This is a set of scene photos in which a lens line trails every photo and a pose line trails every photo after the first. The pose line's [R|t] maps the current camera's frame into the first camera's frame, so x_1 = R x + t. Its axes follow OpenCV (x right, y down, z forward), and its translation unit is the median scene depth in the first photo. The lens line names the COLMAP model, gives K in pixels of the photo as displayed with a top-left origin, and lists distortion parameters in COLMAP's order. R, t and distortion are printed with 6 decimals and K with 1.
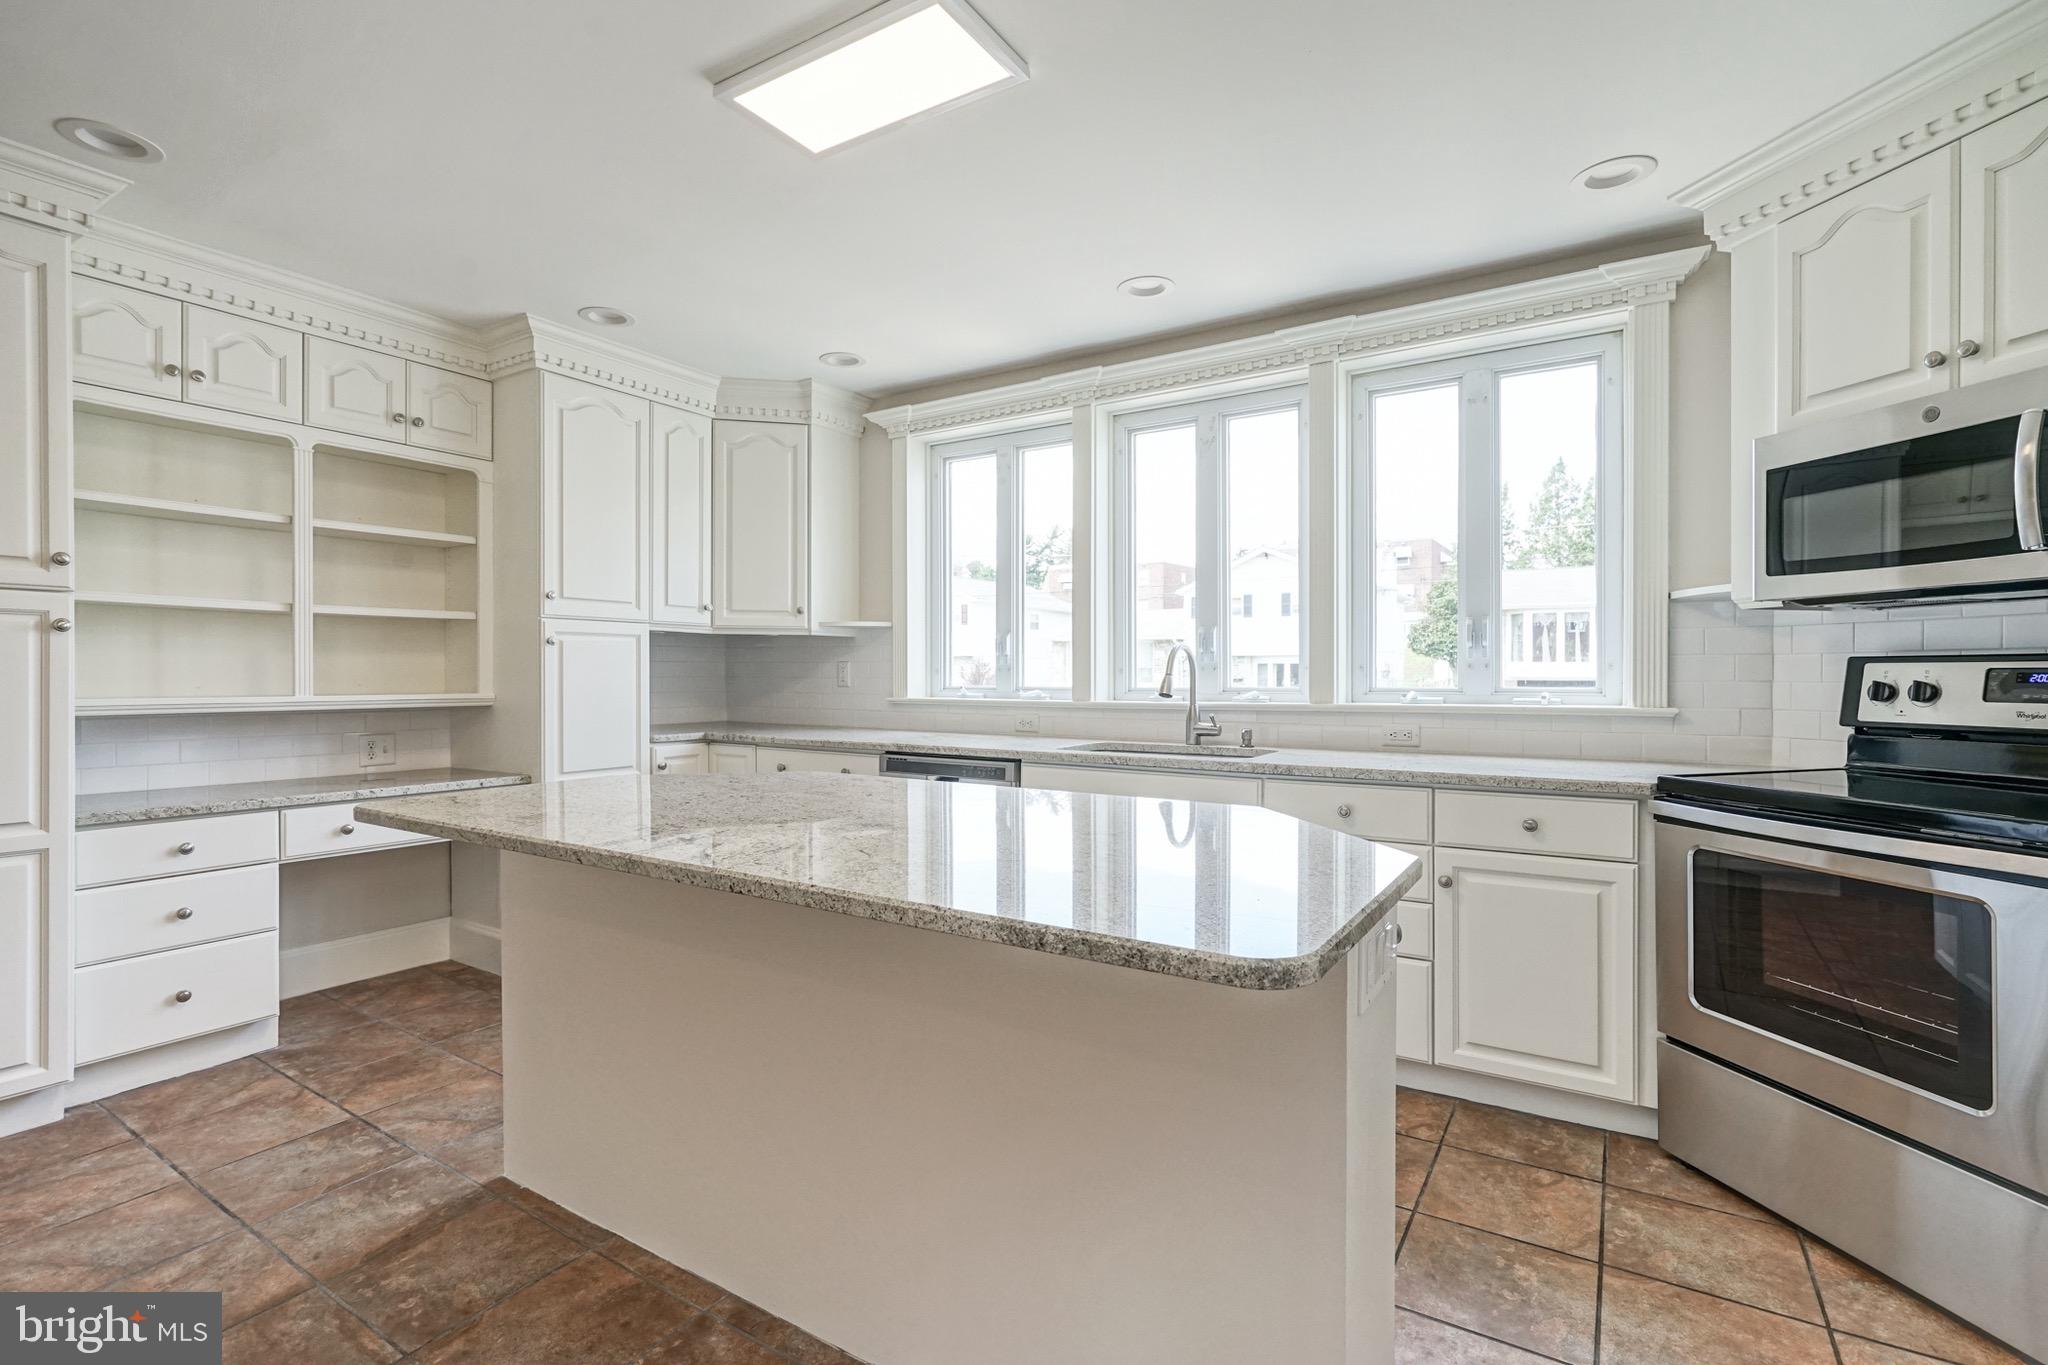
lens RADIAL K [[937.9, 0, 1025.8], [0, 937.9, 679.0], [0, 0, 1]] dist [-0.001610, 0.000664]
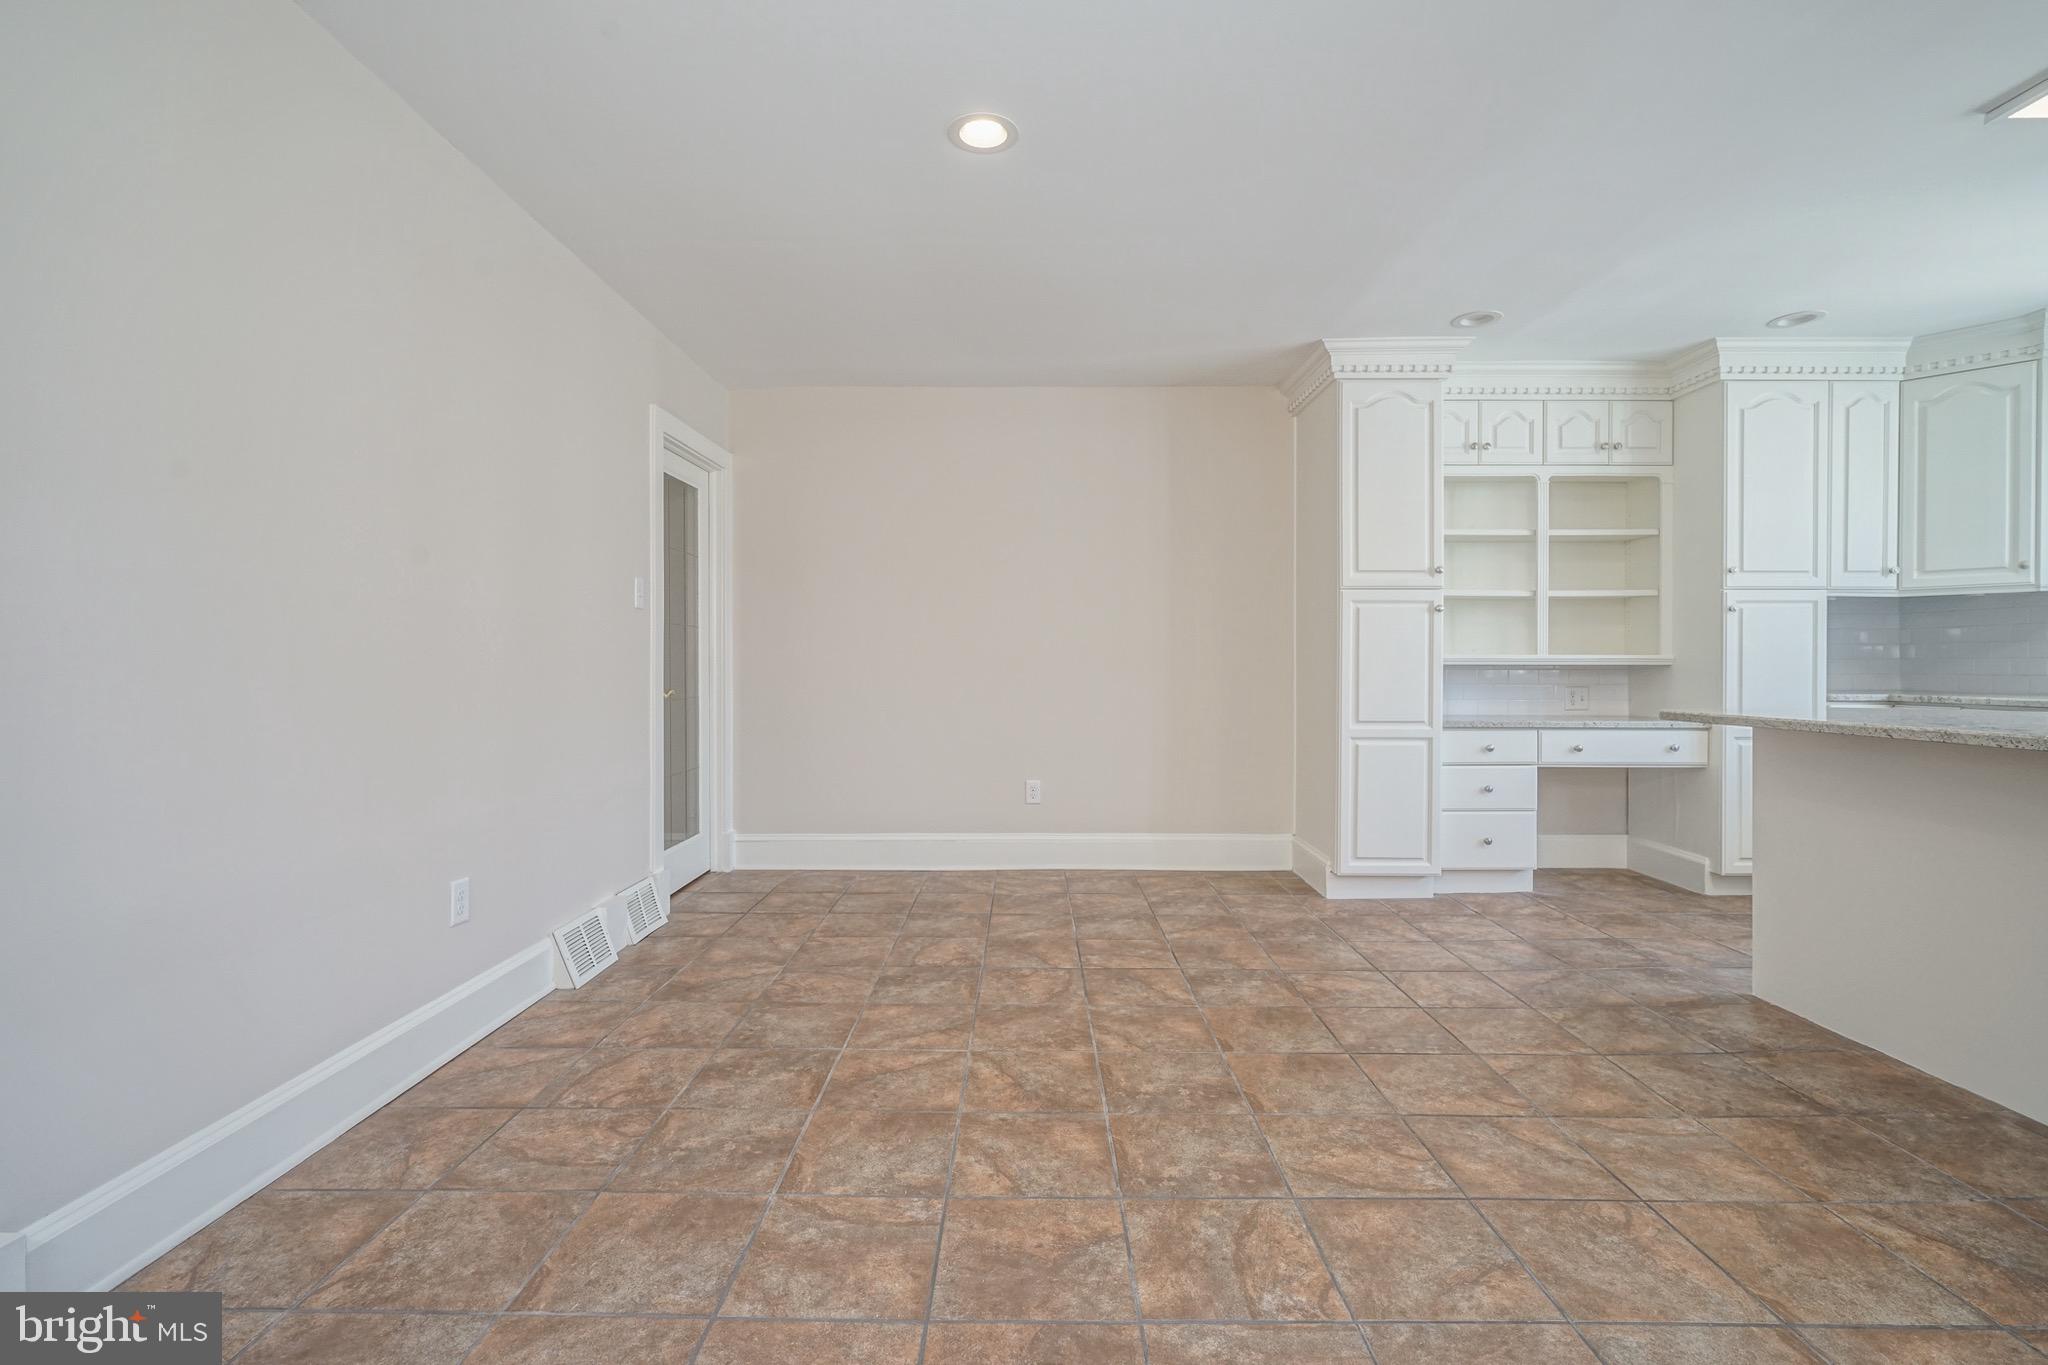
lens RADIAL K [[937.9, 0, 1025.8], [0, 937.9, 679.0], [0, 0, 1]] dist [-0.001610, 0.000664]
pose [[0.538092, 0.005148, -0.842871, 0.010221], [-0.002565, 0.999987, 0.004470, 0.047463], [0.842882, -0.000243, 0.538098, -0.404763]]
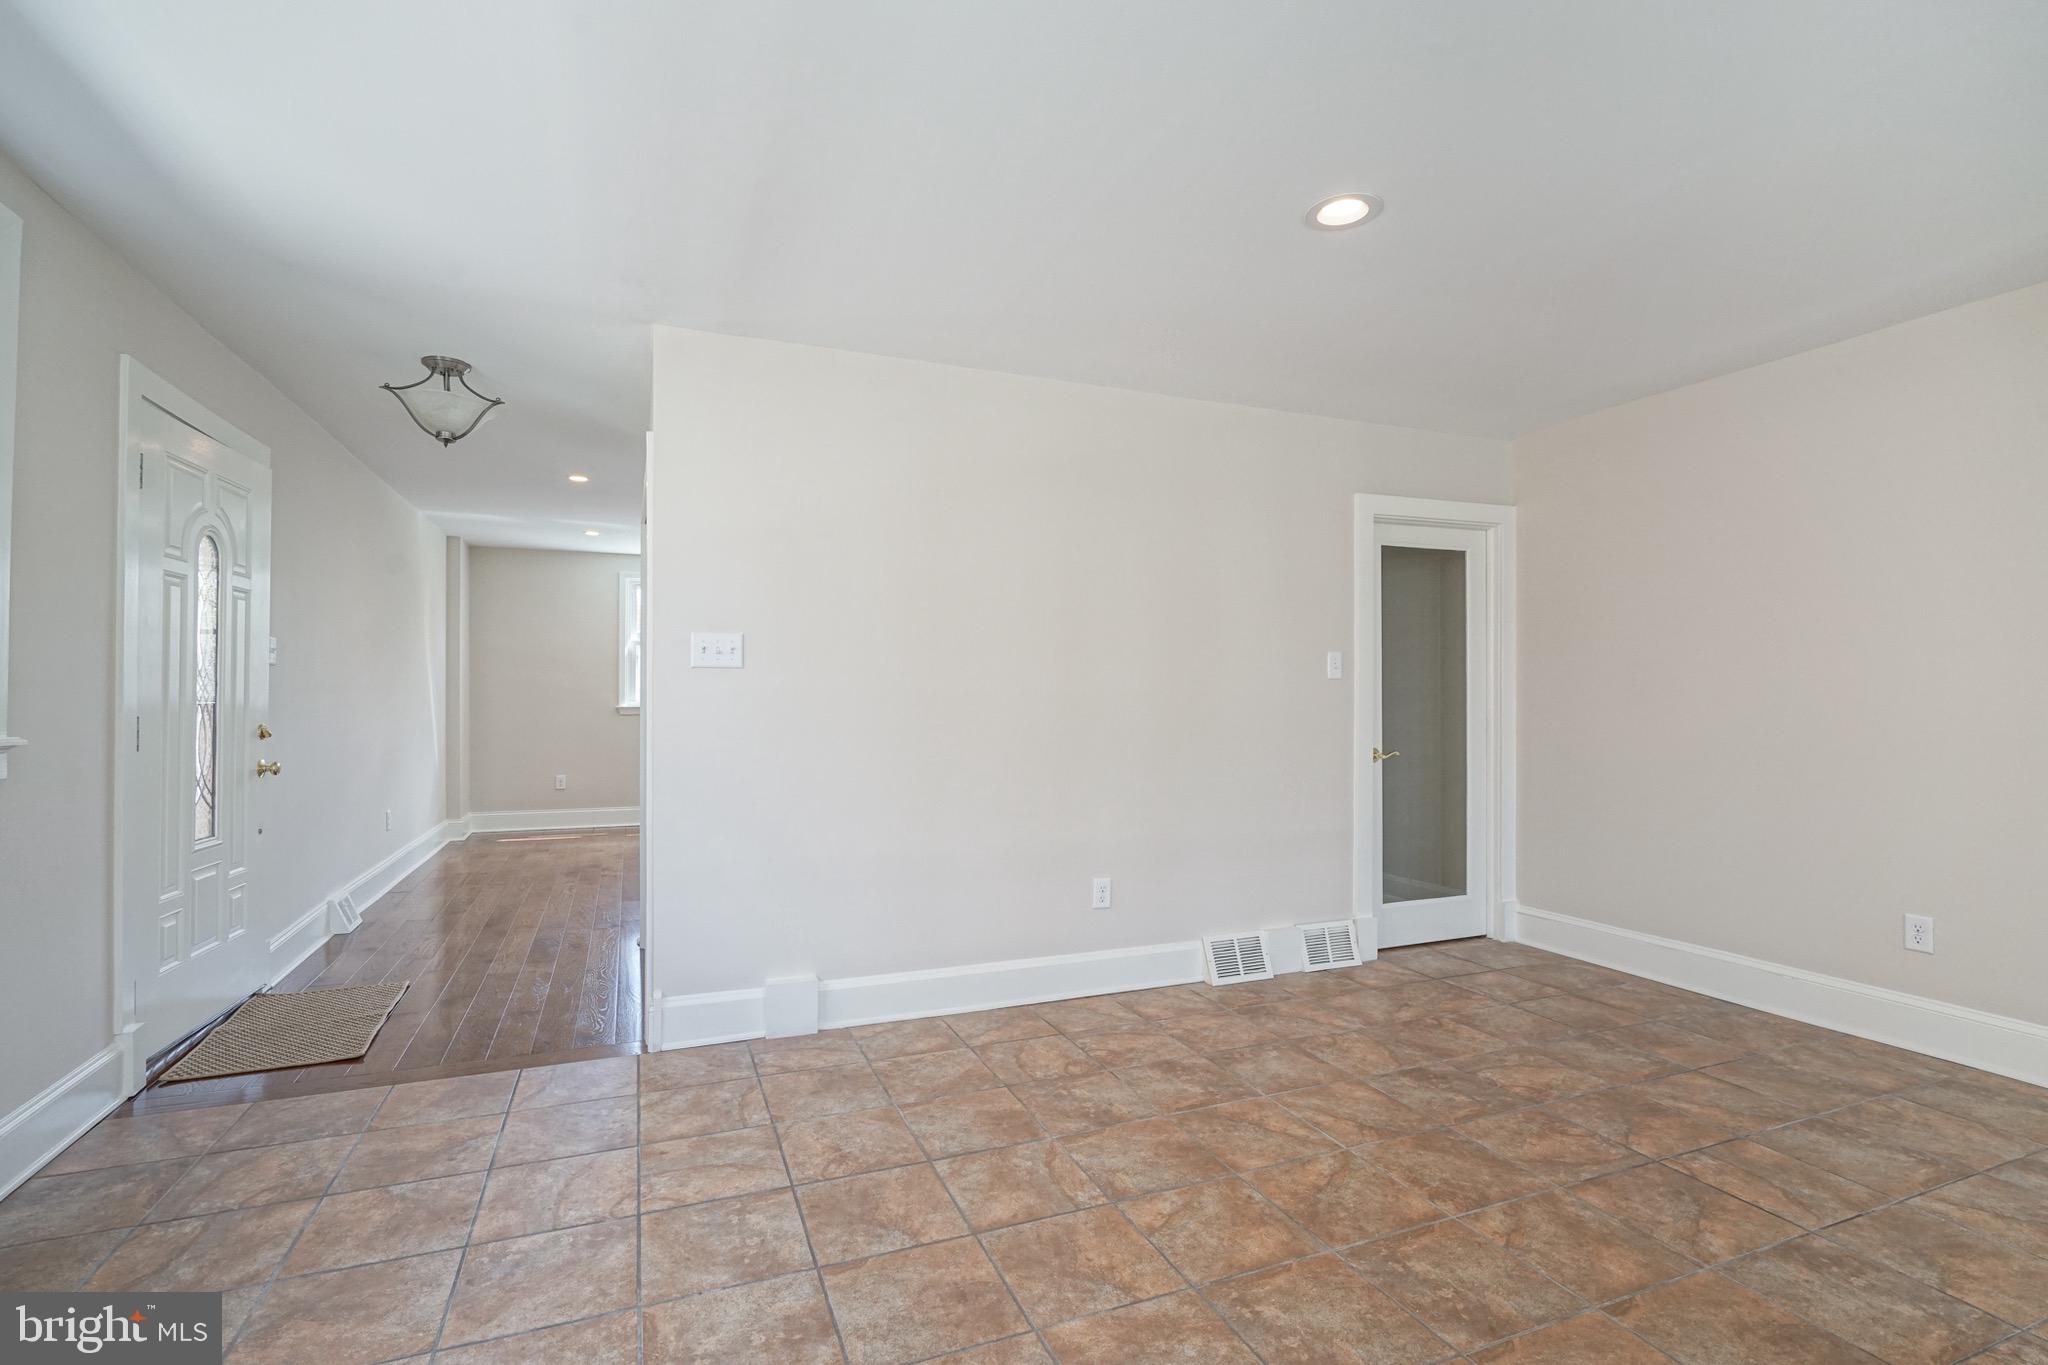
lens RADIAL K [[945.2, 0, 1010.5], [0, 945.2, 692.8], [0, 0, 1]] dist [-0.000774, 0.001108]
pose [[-0.586181, -0.011185, -0.810103, 0.106877], [-0.009074, 0.999933, -0.007239, 0.001967], [0.810129, 0.003107, -0.586243, 0.187299]]
